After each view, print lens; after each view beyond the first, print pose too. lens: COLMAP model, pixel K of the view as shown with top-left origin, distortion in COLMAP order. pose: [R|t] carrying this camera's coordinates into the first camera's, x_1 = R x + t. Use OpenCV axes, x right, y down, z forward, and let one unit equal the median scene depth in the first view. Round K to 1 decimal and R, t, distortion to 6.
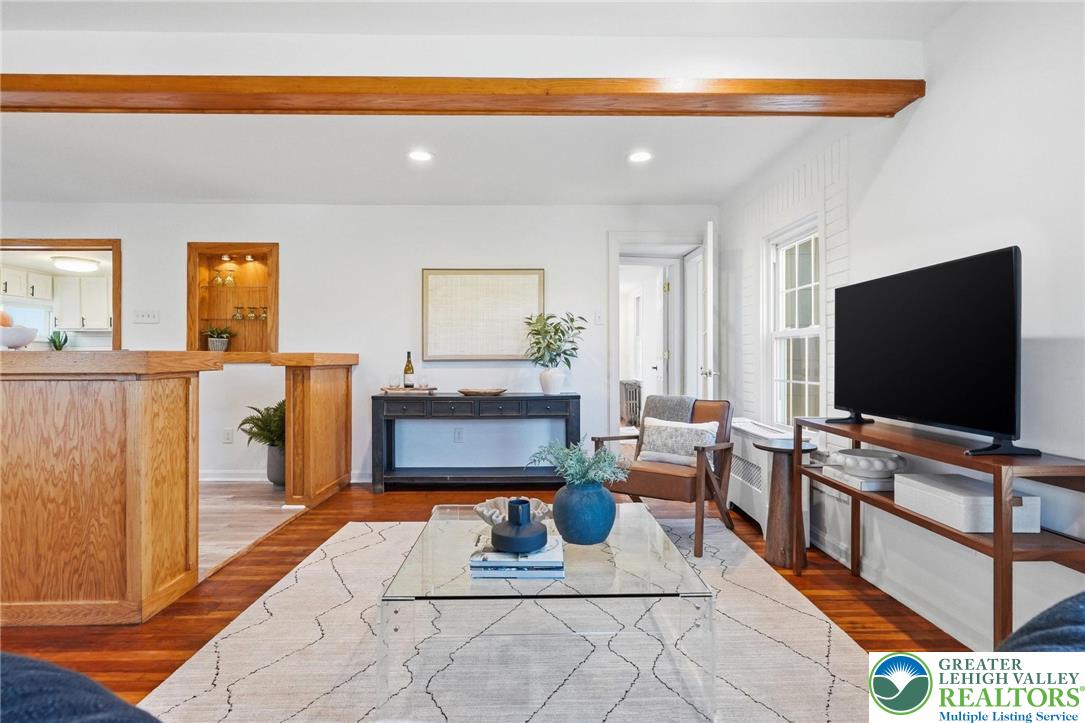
lens RADIAL K [[538.2, 0, 544.6], [0, 538.2, 354.1], [0, 0, 1]] dist [-0.002347, 0.000069]
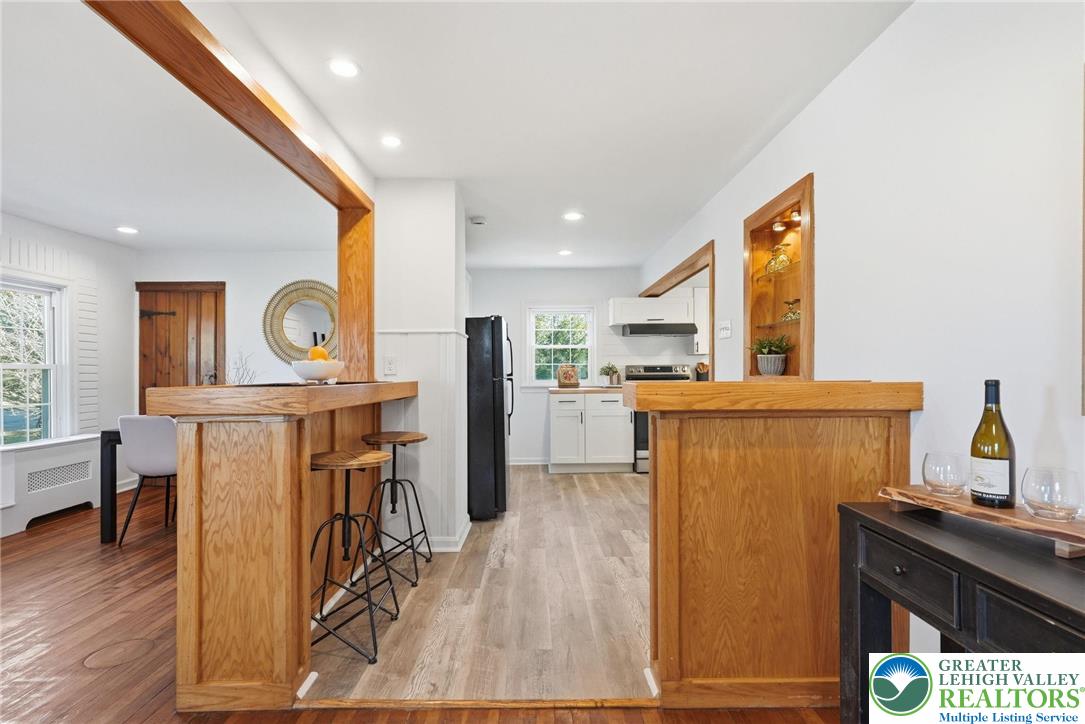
lens RADIAL K [[532.0, 0, 540.8], [0, 532.0, 372.4], [0, 0, 1]] dist [0.000553, 0.000166]
pose [[-0.010748, 0.002878, -0.999938, 0.066562], [0.010228, 0.999944, 0.002768, -0.022467], [0.999890, -0.010197, -0.010777, 1.373621]]
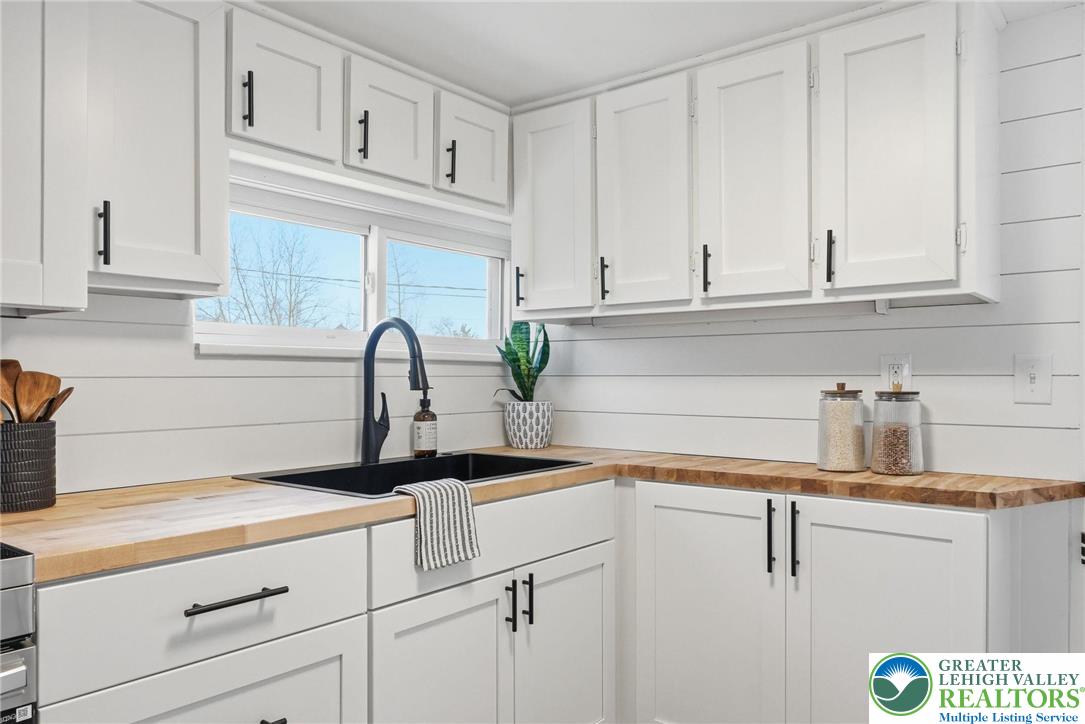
lens RADIAL K [[787.3, 0, 542.3], [0, 787.3, 381.6], [0, 0, 1]] dist [-0.002177, -0.003423]
pose [[0.764608, 0.008284, -0.644443, -1.753734], [-0.001079, 0.999932, 0.011574, -0.045871], [0.644495, -0.008154, 0.764565, 1.913926]]
